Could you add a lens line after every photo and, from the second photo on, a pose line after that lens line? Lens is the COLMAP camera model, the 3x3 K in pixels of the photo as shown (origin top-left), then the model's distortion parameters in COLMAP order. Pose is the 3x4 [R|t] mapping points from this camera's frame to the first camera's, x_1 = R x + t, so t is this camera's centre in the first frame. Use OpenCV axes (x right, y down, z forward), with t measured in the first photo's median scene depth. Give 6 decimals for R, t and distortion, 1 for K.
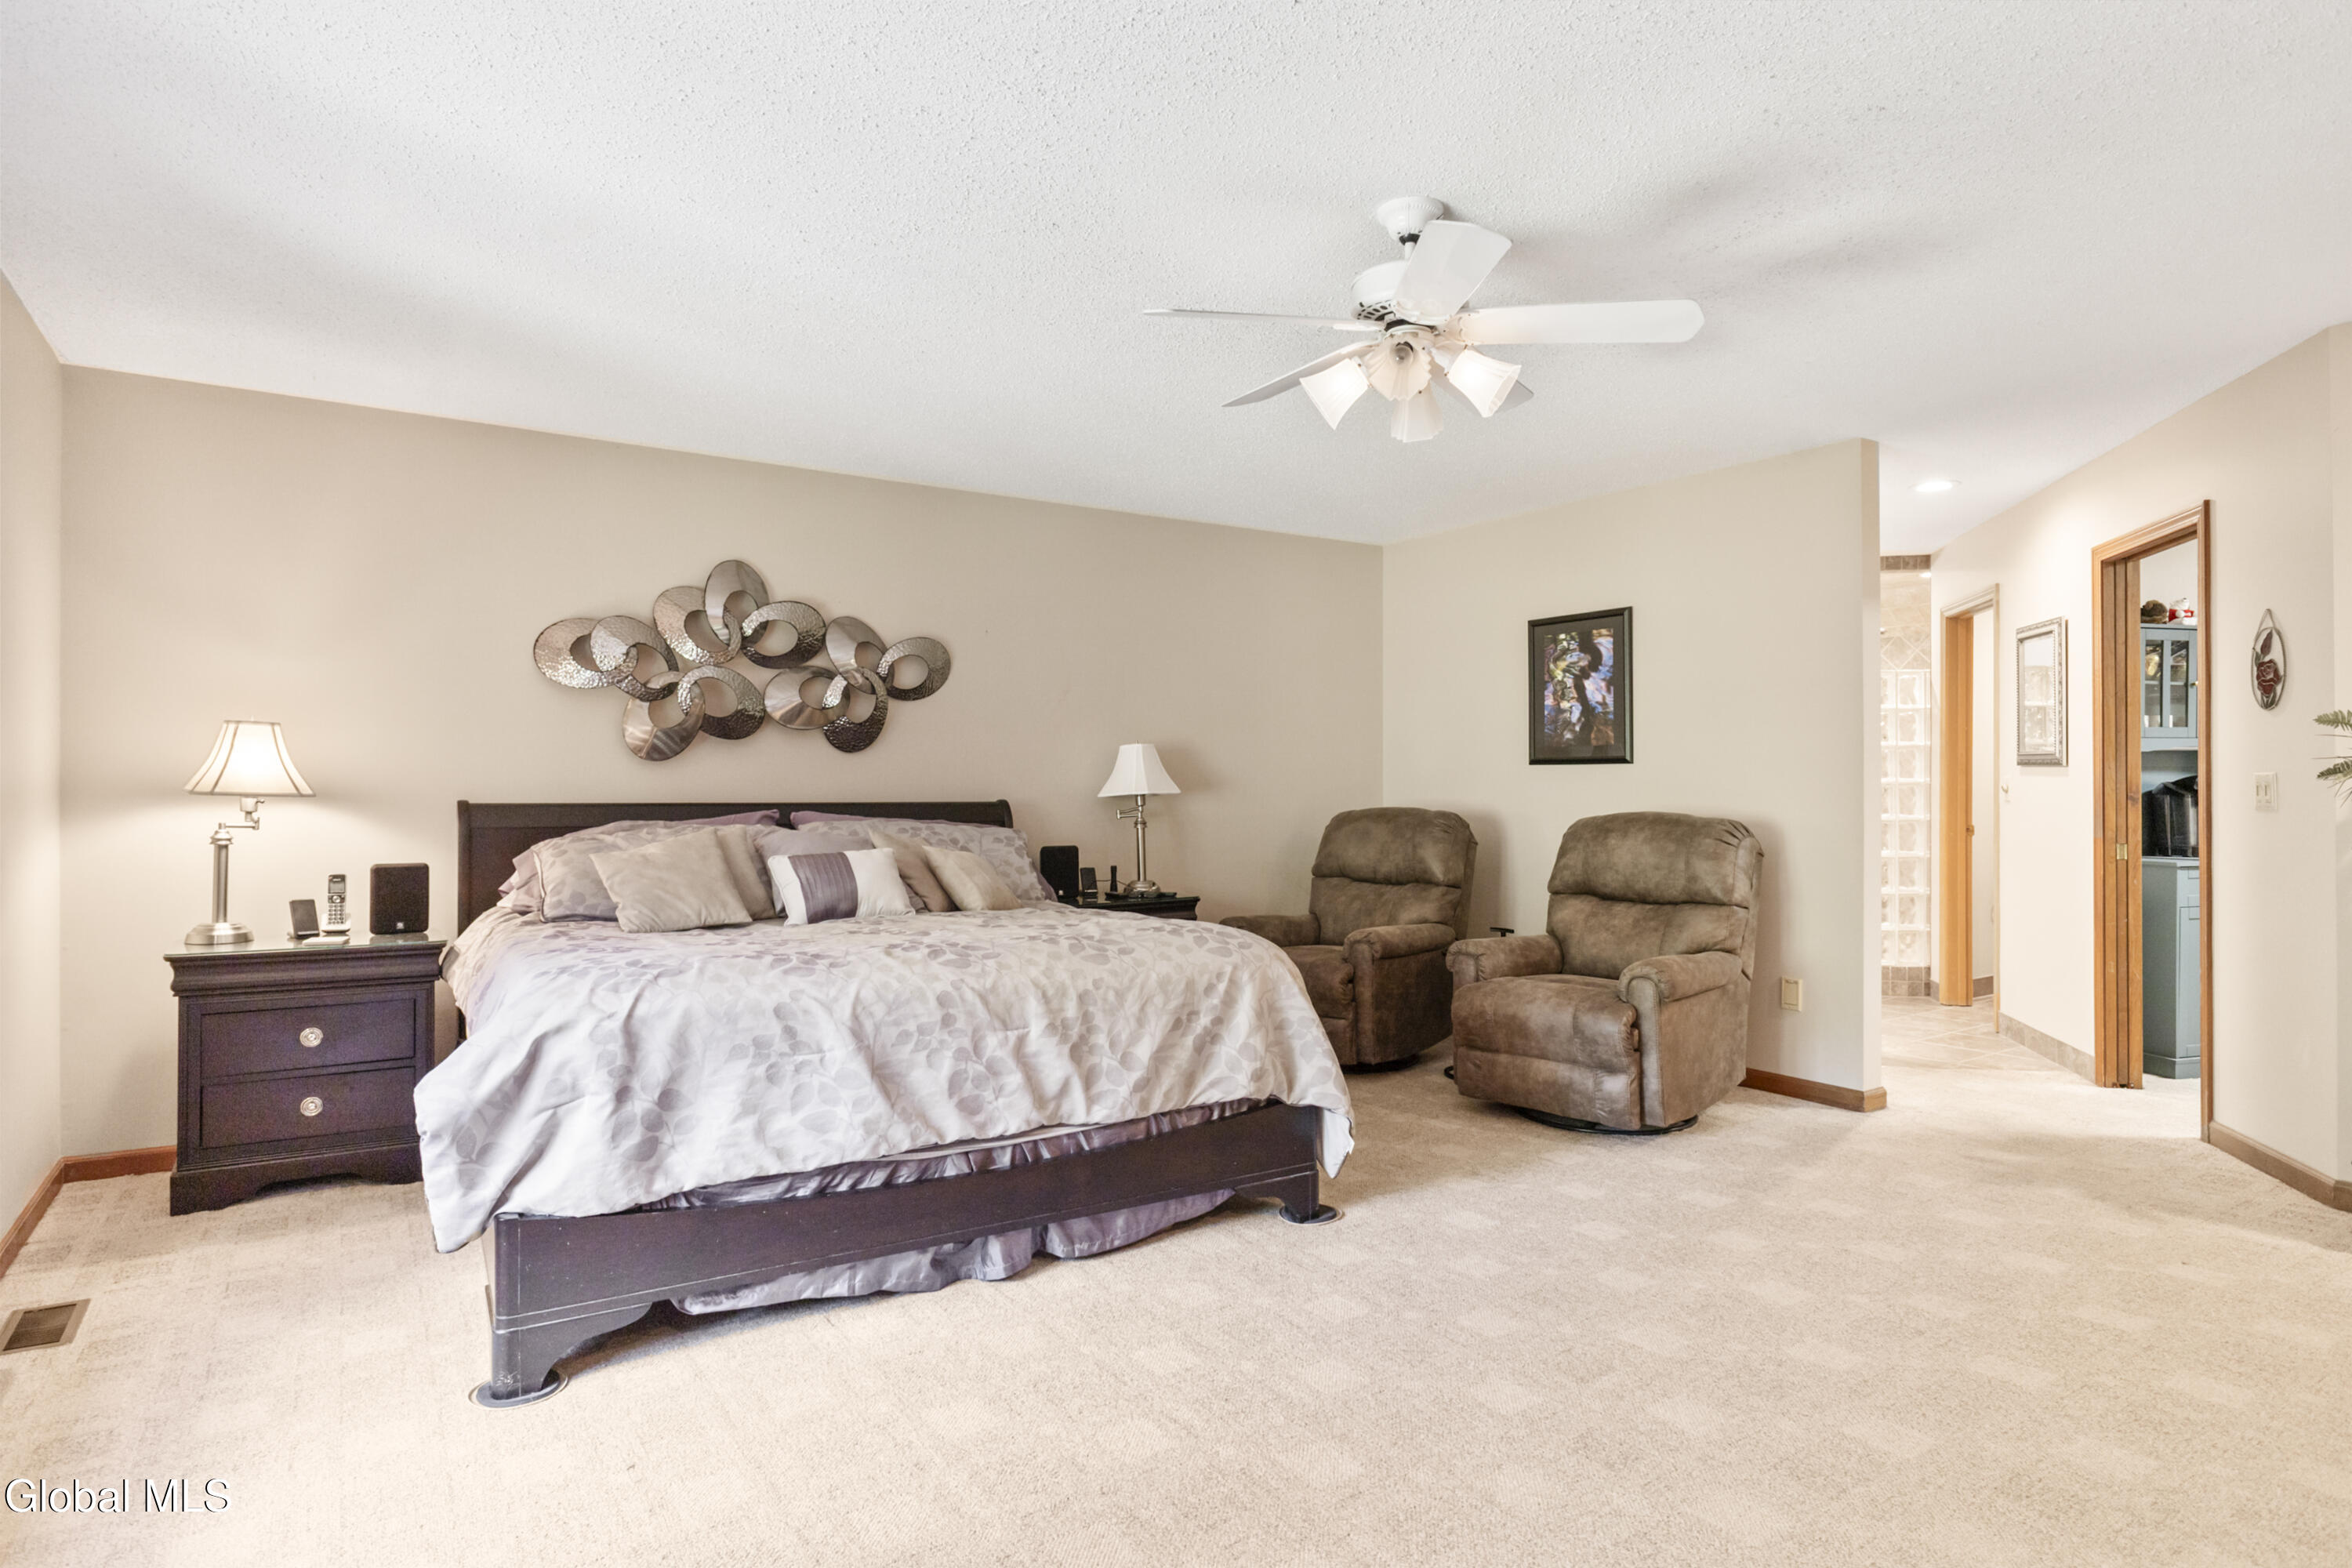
lens RADIAL K [[1283.7, 0, 1178.4], [0, 1283.7, 779.6], [0, 0, 1]] dist [-0.001761, -0.000863]
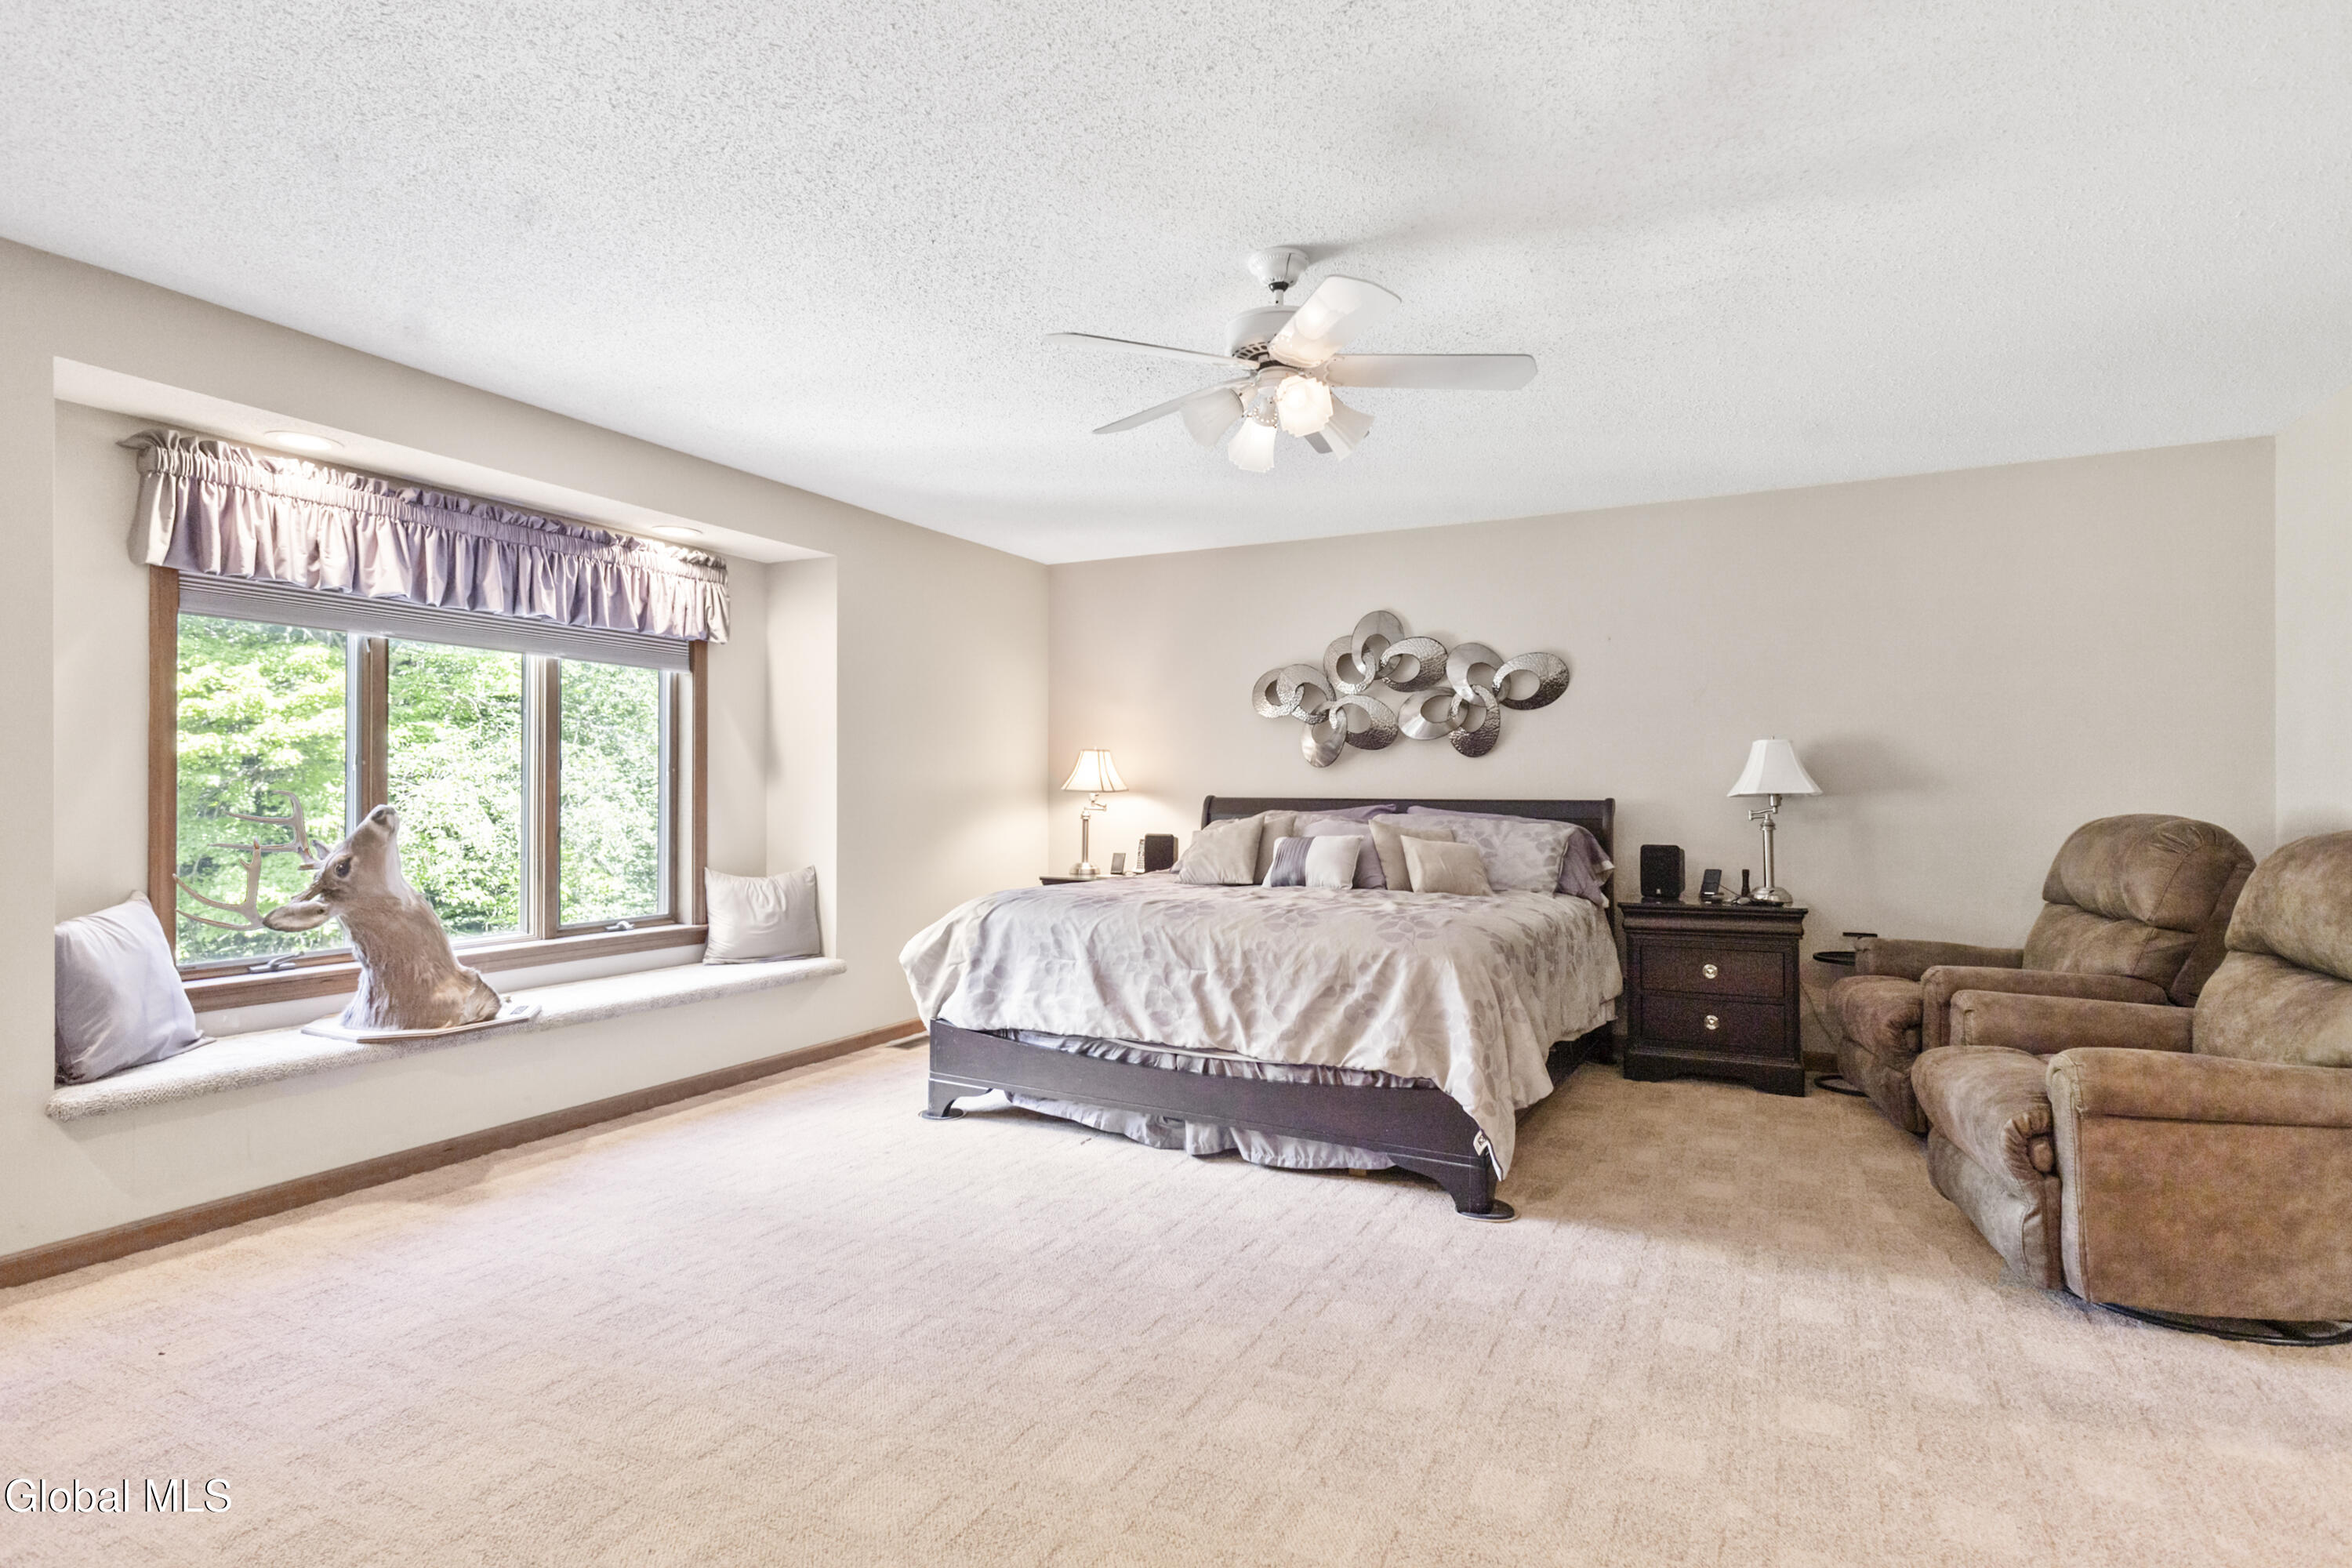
lens RADIAL K [[1155.3, 0, 1174.5], [0, 1155.3, 787.8], [0, 0, 1]] dist [-0.002958, -0.000214]
pose [[0.479951, -0.000399, -0.877295, 0.865746], [0.004879, 0.999986, 0.002214, 0.004844], [0.877282, -0.005344, 0.479946, 0.394357]]
